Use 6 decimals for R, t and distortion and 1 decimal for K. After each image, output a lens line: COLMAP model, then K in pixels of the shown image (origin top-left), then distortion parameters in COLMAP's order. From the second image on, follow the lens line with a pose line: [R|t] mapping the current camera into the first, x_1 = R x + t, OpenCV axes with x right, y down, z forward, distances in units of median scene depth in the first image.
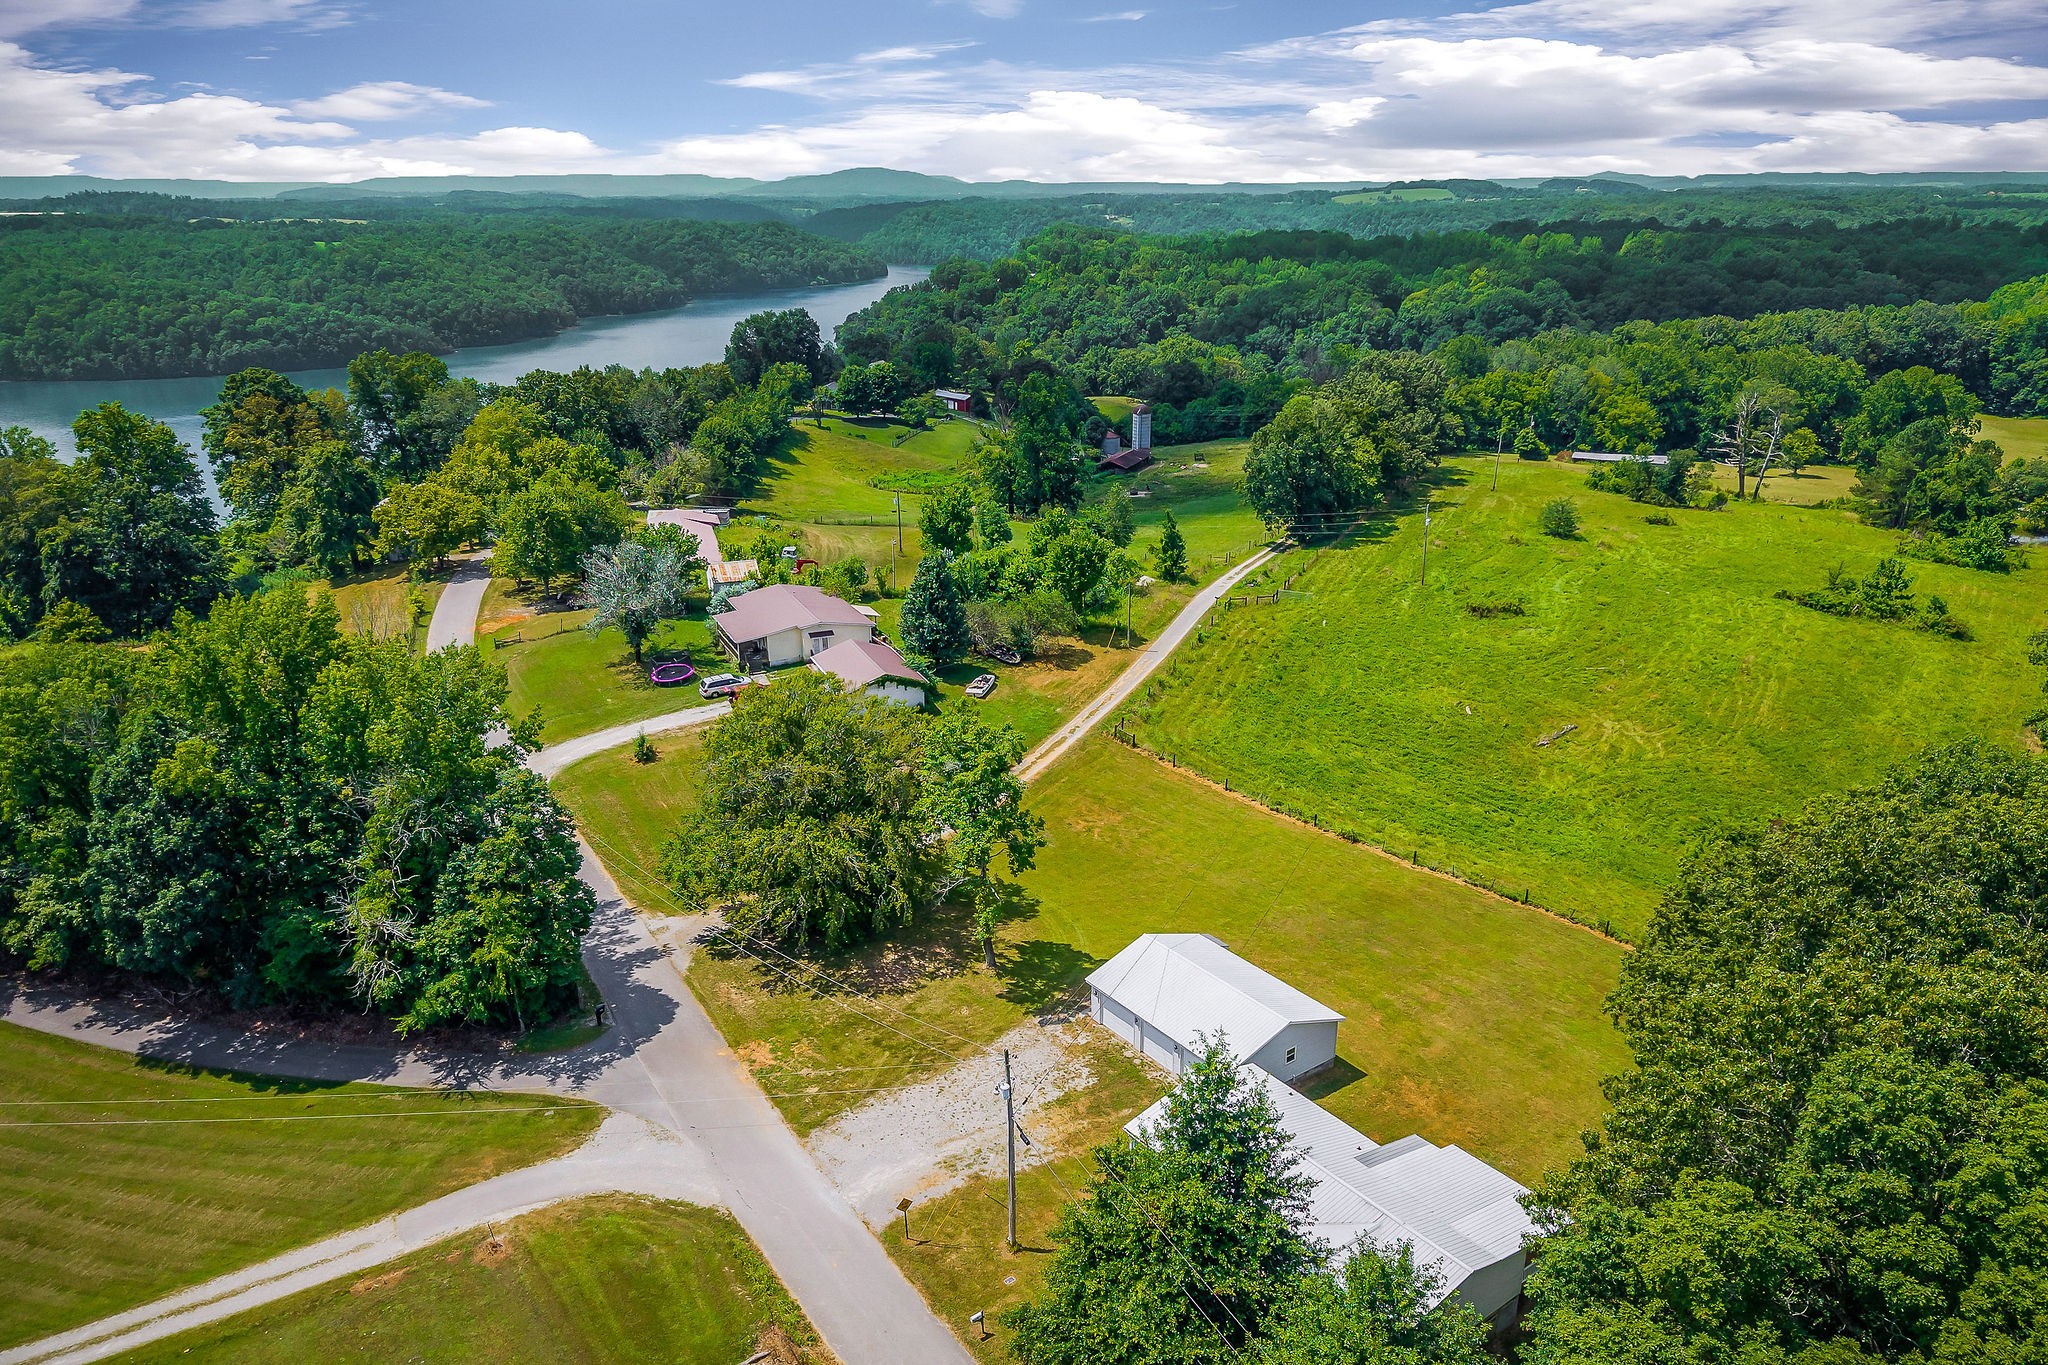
lens RADIAL K [[1385.8, 0, 1027.9], [0, 1385.8, 742.0], [0, 0, 1]] dist [0.005265, -0.000484]
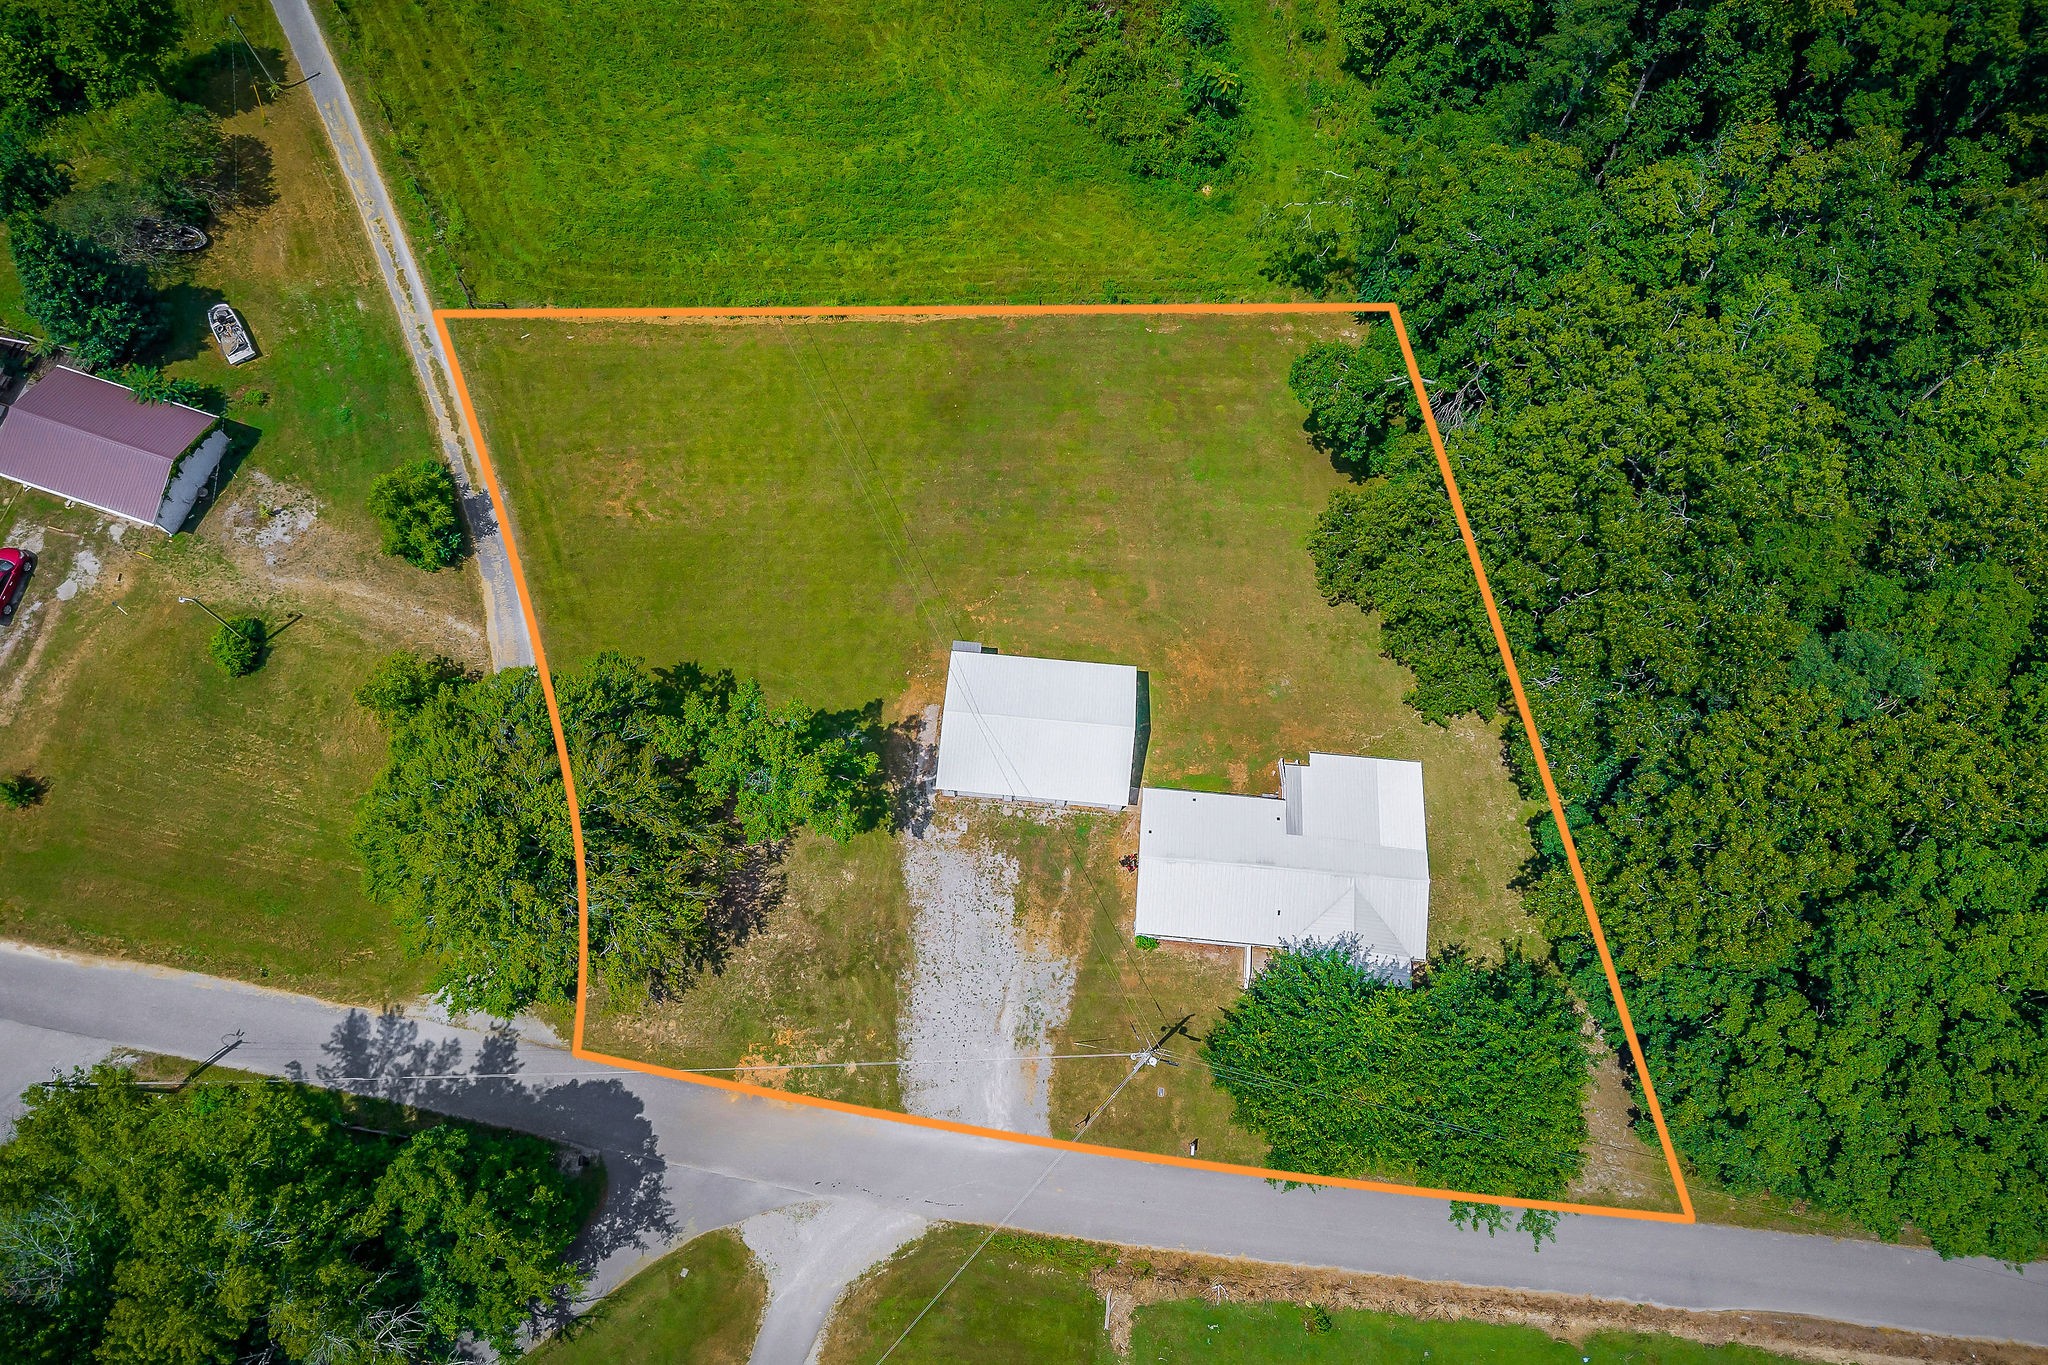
lens RADIAL K [[1367.6, 0, 1029.8], [0, 1367.6, 655.3], [0, 0, 1]] dist [0.042459, -0.043924]
pose [[0.661390, -0.699629, 0.270337, -0.059246], [0.258264, 0.550819, 0.793661, -0.339245], [-0.704175, -0.455101, 0.544995, 0.213336]]
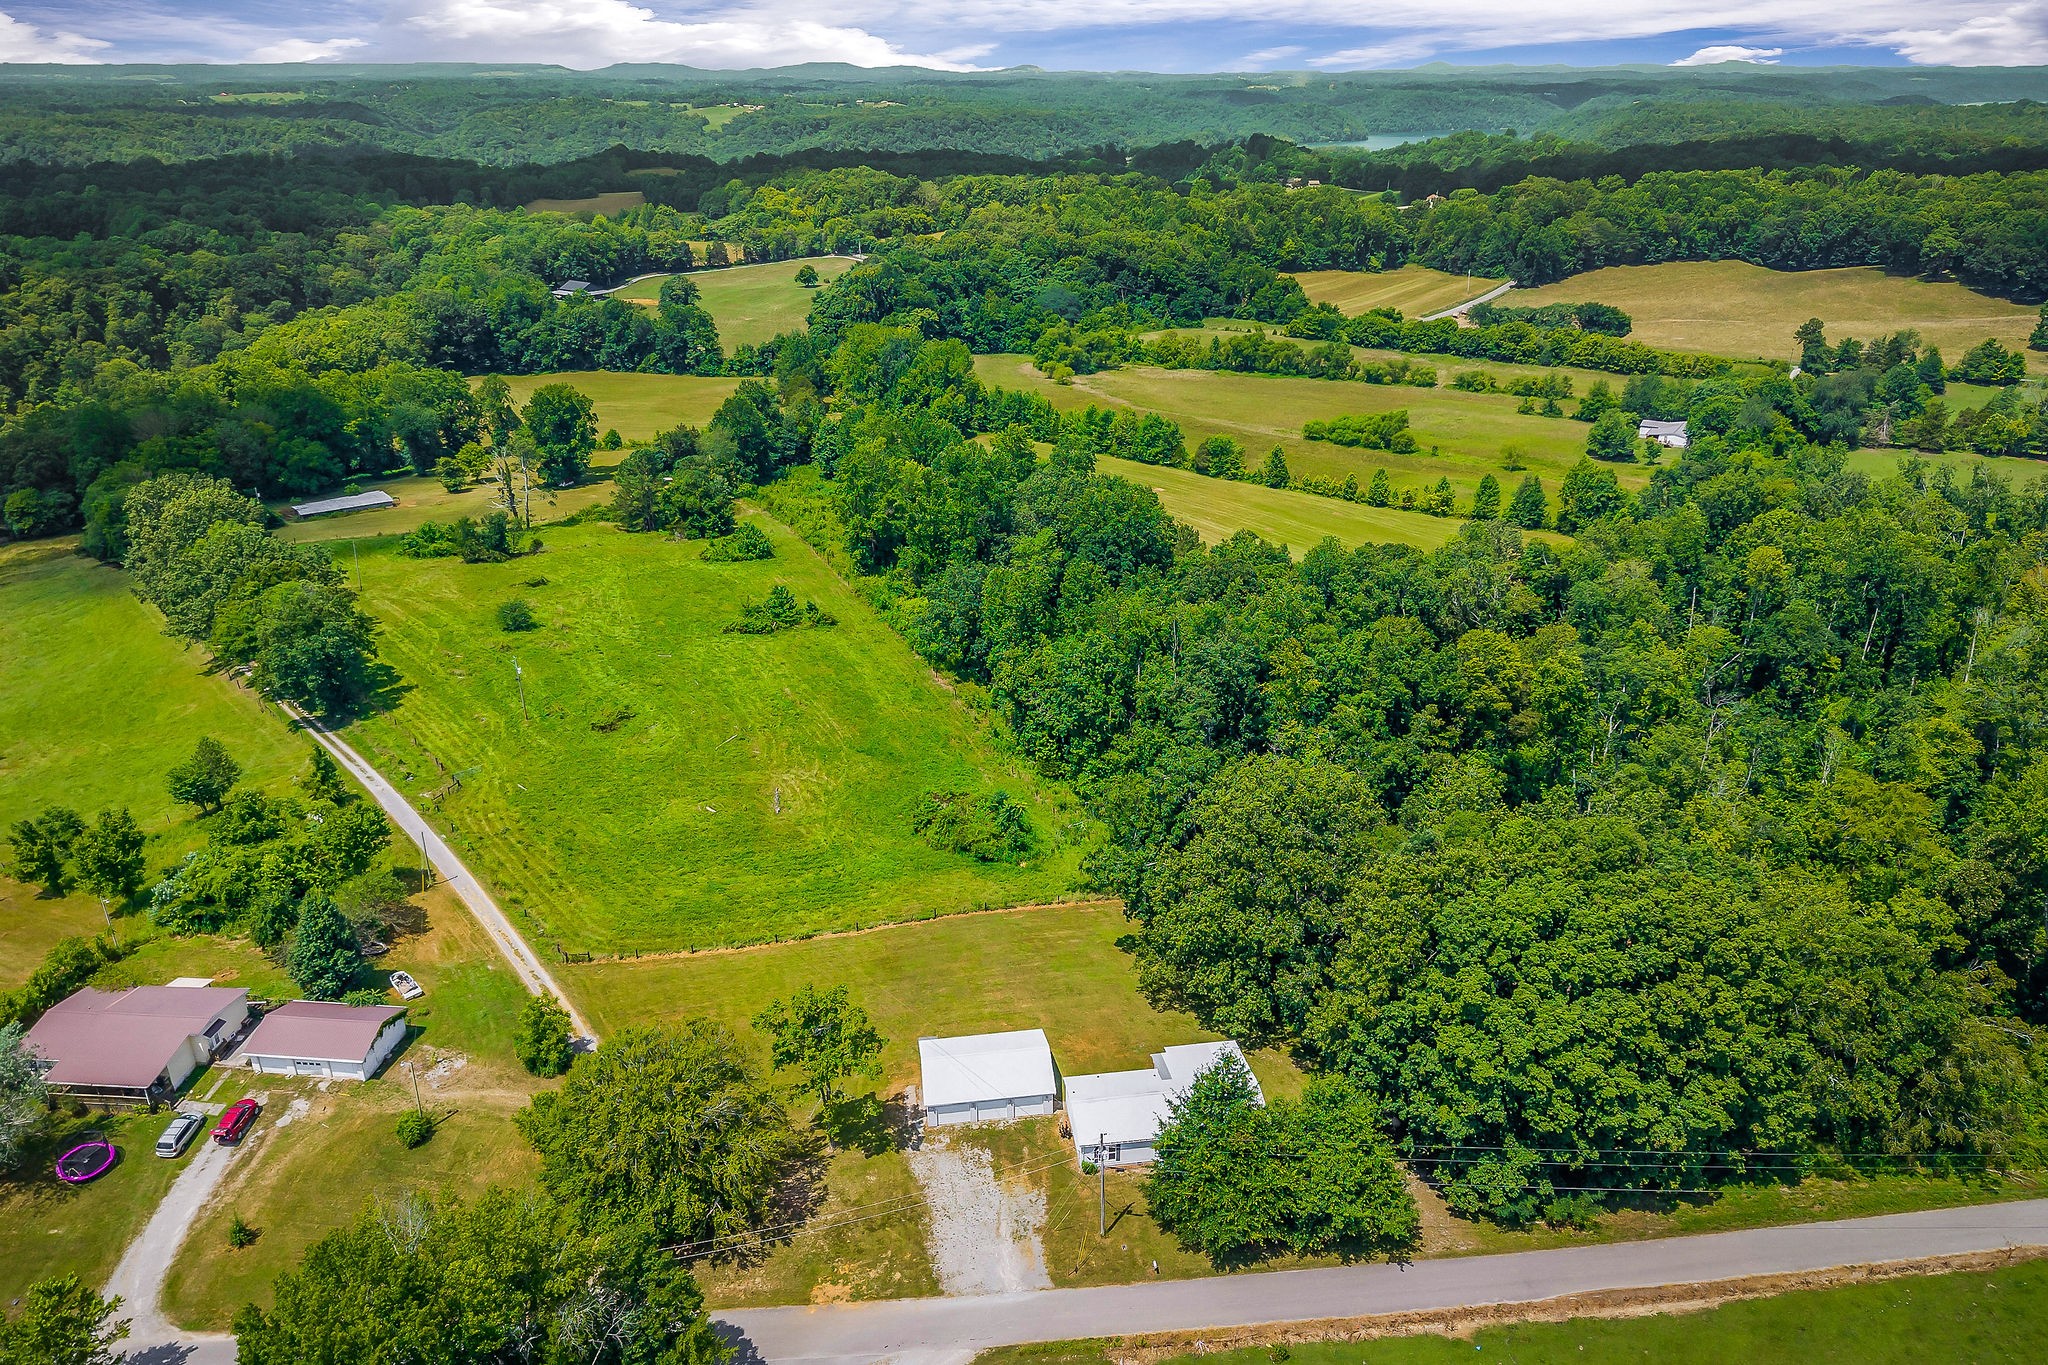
lens RADIAL K [[1355.8, 0, 1027.0], [0, 1355.8, 665.6], [0, 0, 1]] dist [0.008459, -0.000201]
pose [[0.485298, -0.341585, 0.804864, -0.465076], [0.331624, 0.923658, 0.192047, -0.259088], [-0.809019, 0.173712, 0.561527, -0.007339]]
